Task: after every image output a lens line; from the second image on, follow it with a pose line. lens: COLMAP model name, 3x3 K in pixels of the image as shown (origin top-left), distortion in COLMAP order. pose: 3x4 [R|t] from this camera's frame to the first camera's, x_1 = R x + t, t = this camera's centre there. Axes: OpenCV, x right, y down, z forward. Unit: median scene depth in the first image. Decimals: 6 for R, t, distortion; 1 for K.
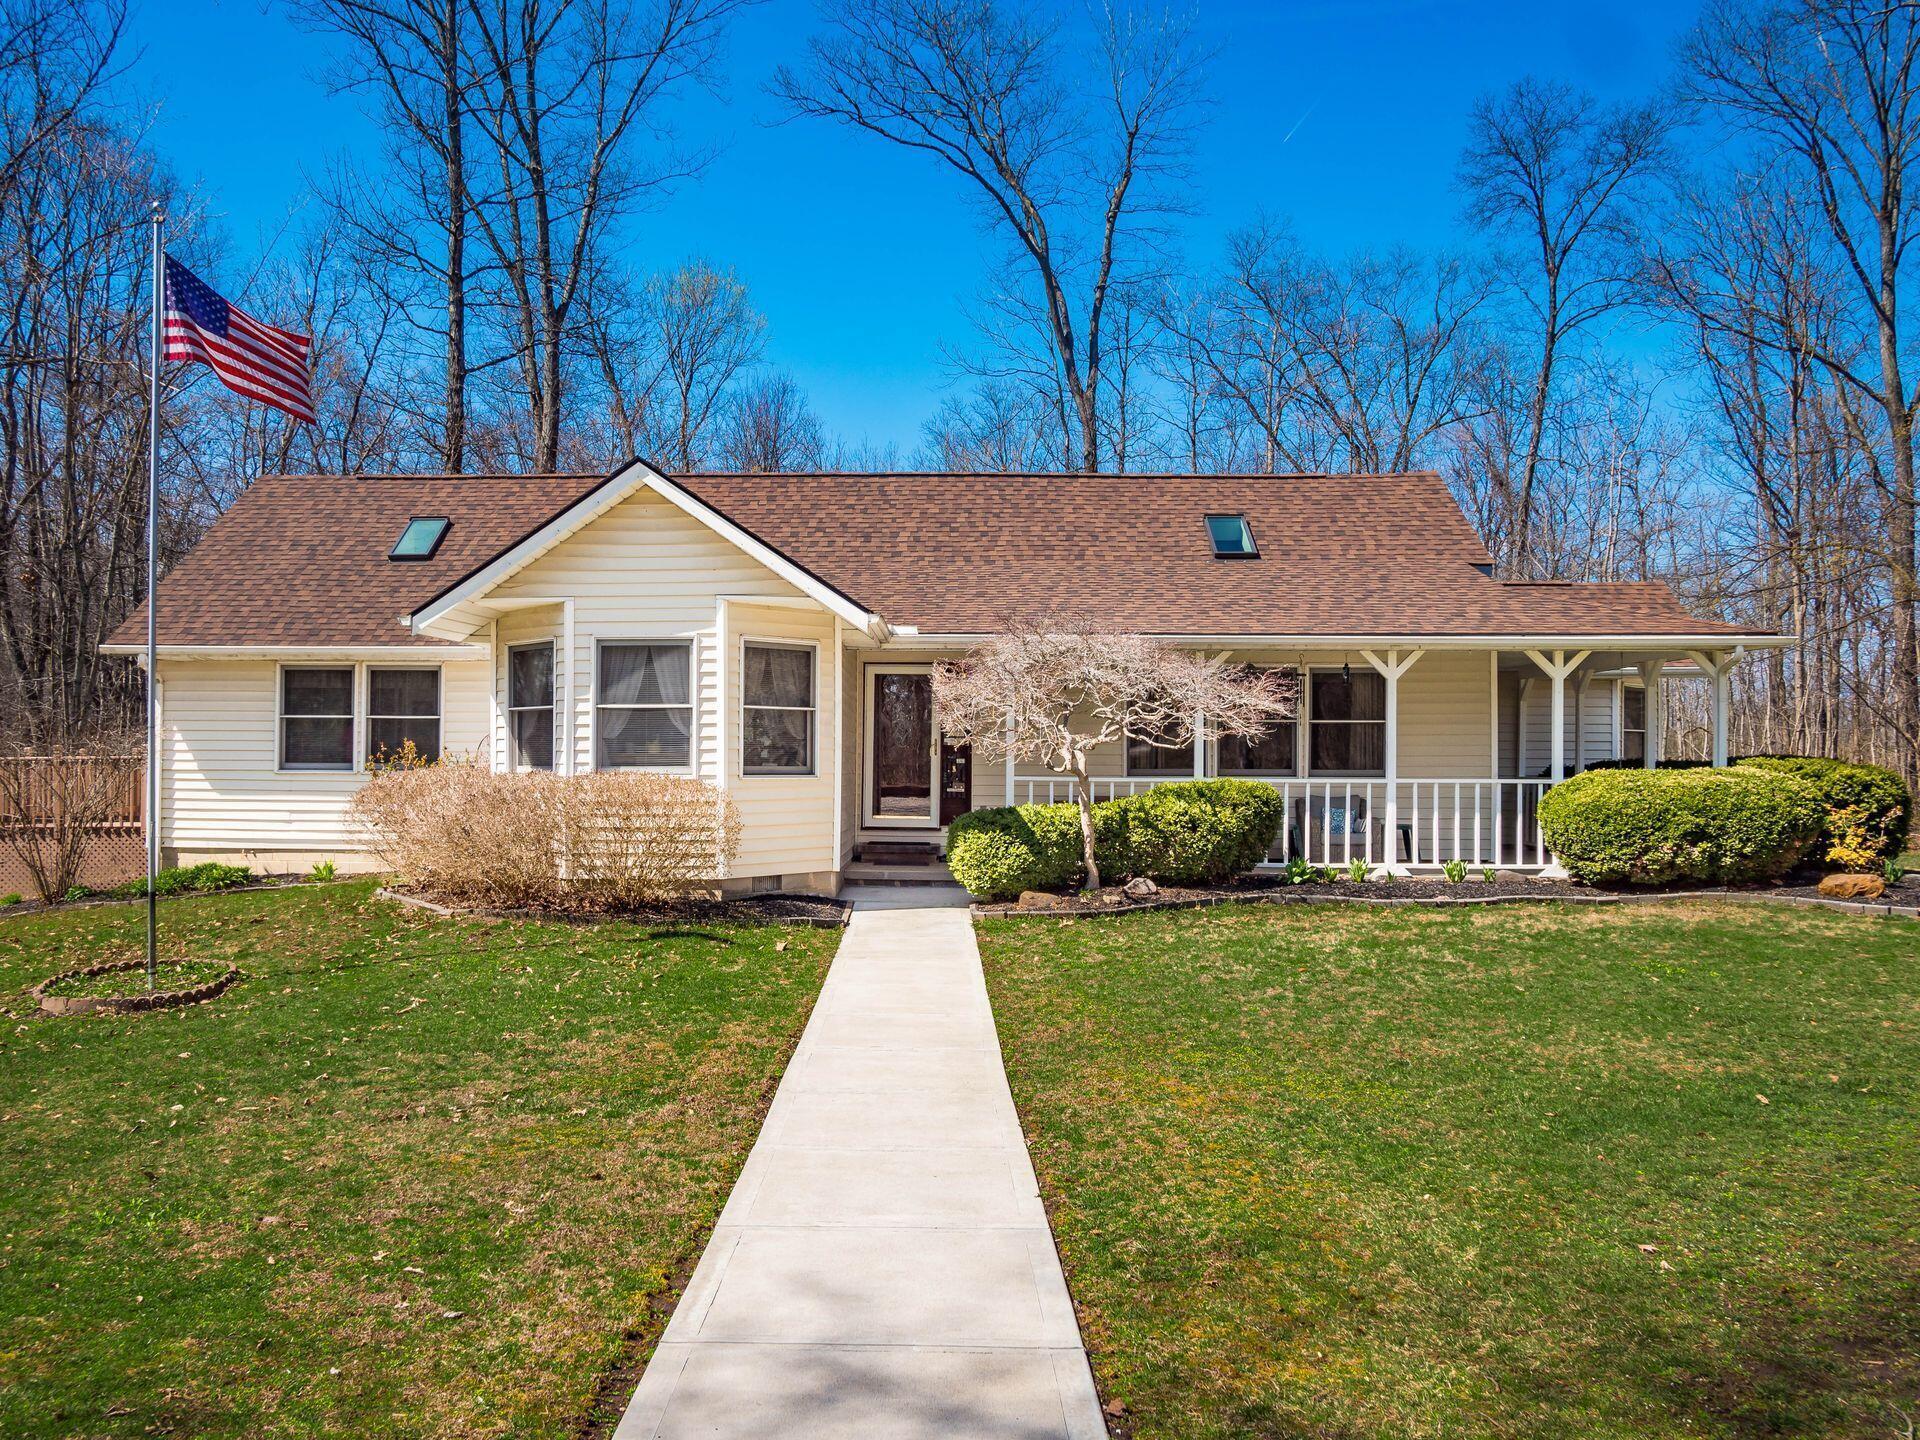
lens RADIAL K [[1540.8, 0, 893.1], [0, 1540.8, 691.5], [0, 0, 1]] dist [0.011358, 0.003690]
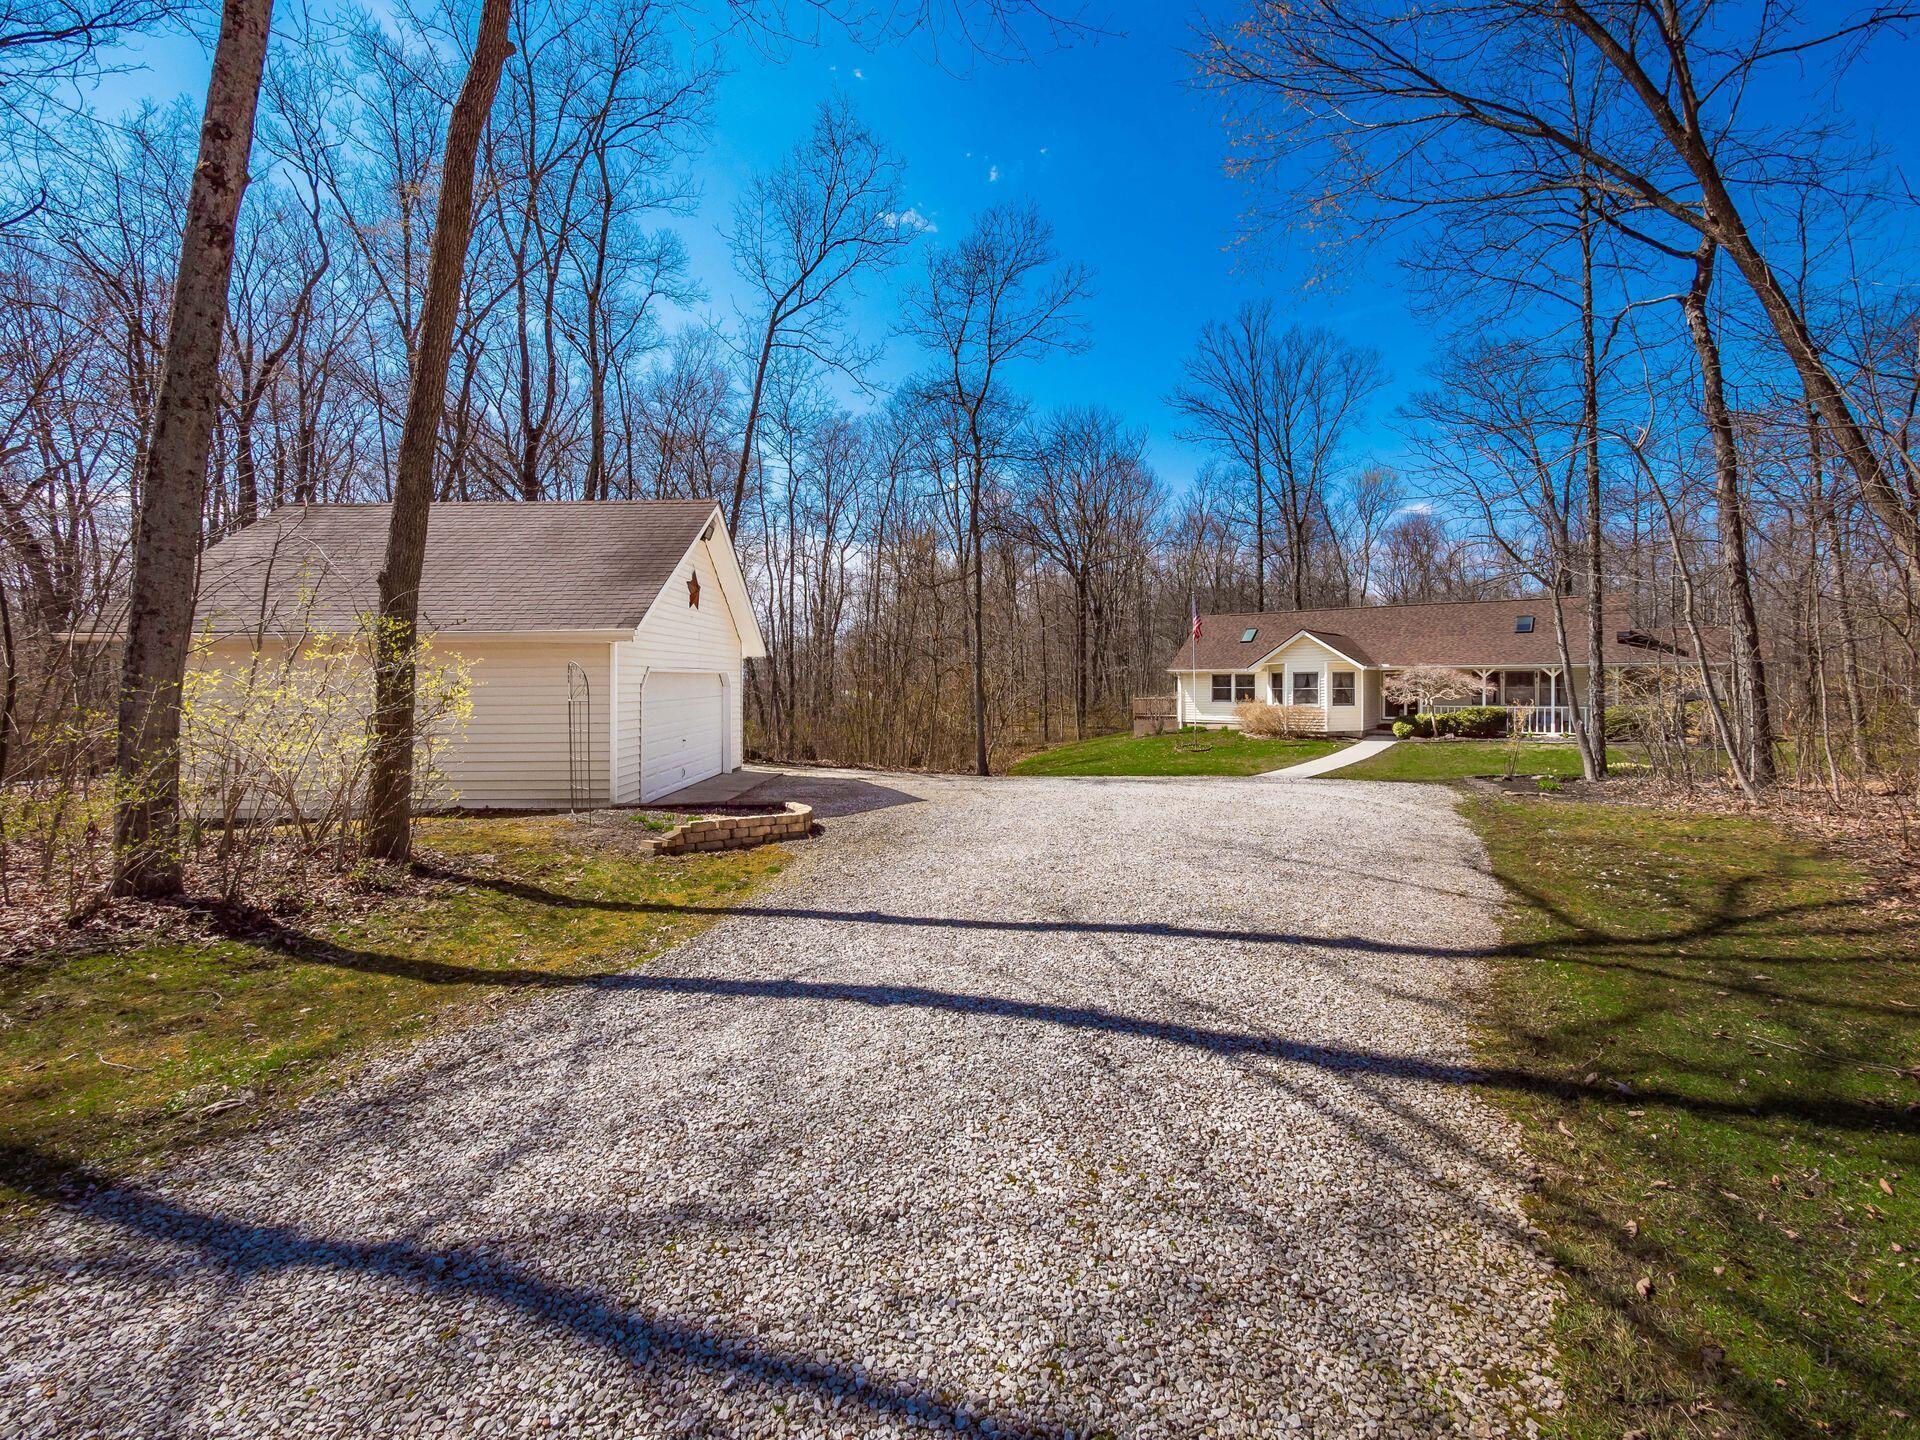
lens RADIAL K [[907.4, 0, 927.8], [0, 907.4, 717.5], [0, 0, 1]] dist [0.000556, 0.000033]
pose [[0.804531, 0.013346, -0.593760, 0.380038], [0.039093, 0.996389, 0.075367, -0.110583], [0.592622, -0.083847, 0.801105, -1.252553]]
